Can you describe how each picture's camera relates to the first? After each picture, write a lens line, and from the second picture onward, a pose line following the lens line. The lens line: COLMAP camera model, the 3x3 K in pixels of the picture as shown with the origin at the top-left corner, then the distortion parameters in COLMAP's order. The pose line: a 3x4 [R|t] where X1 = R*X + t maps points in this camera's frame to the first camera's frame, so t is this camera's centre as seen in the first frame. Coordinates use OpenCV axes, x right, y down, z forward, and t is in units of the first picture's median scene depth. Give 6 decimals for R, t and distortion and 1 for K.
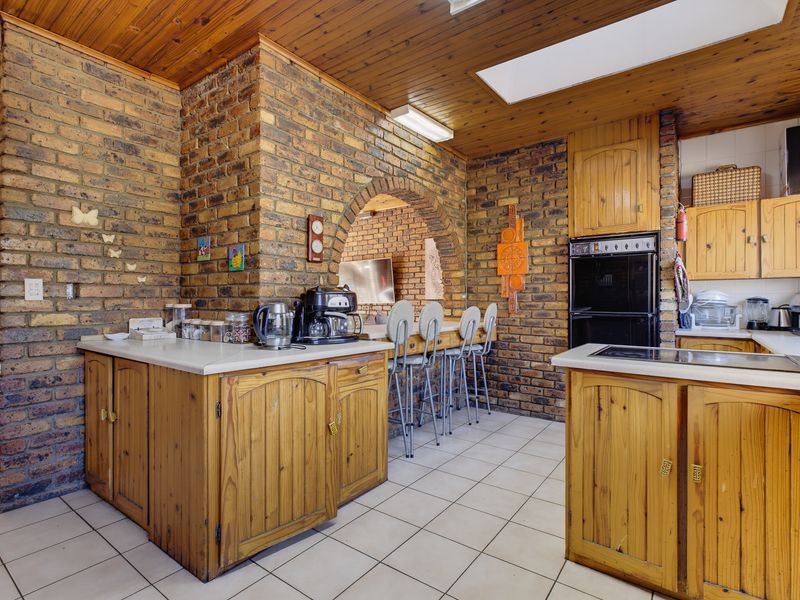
lens RADIAL K [[409.9, 0, 408.8], [0, 409.9, 297.7], [0, 0, 1]] dist [-0.001019, 0.000228]
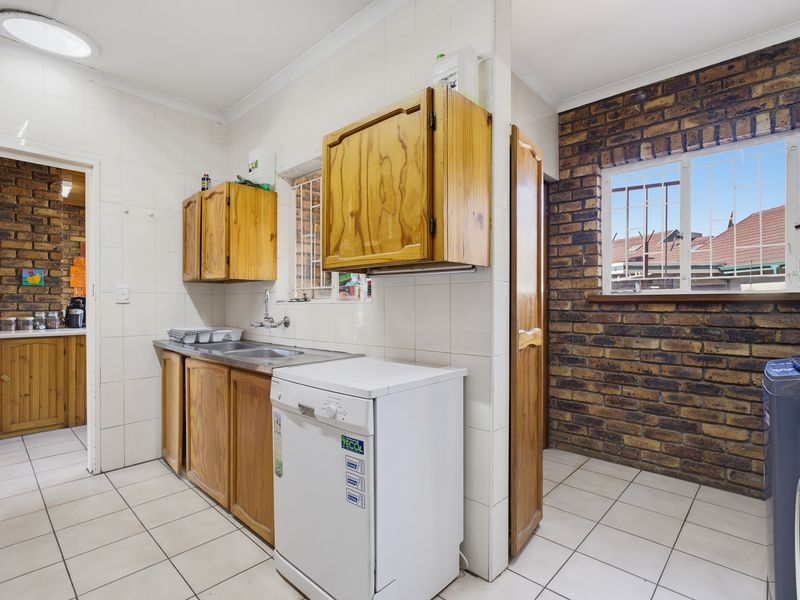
lens RADIAL K [[403.9, 0, 399.0], [0, 403.9, 296.8], [0, 0, 1]] dist [-0.001281, -0.000957]
pose [[0.133159, 0.012498, 0.991016, -1.309831], [-0.001792, 0.999922, -0.012369, -0.003600], [-0.991093, -0.000129, 0.133171, -0.460951]]
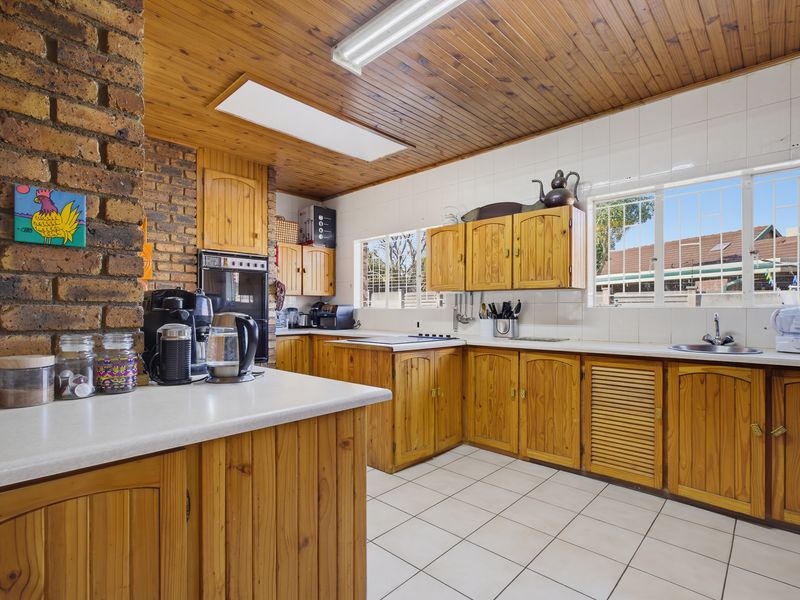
lens RADIAL K [[405.4, 0, 402.2], [0, 405.4, 304.9], [0, 0, 1]] dist [-0.002763, -0.000795]
pose [[0.131500, 0.012073, 0.991243, -0.601310], [-0.006416, 0.999915, -0.011328, 0.003754], [-0.991295, -0.004871, 0.131566, 0.397000]]
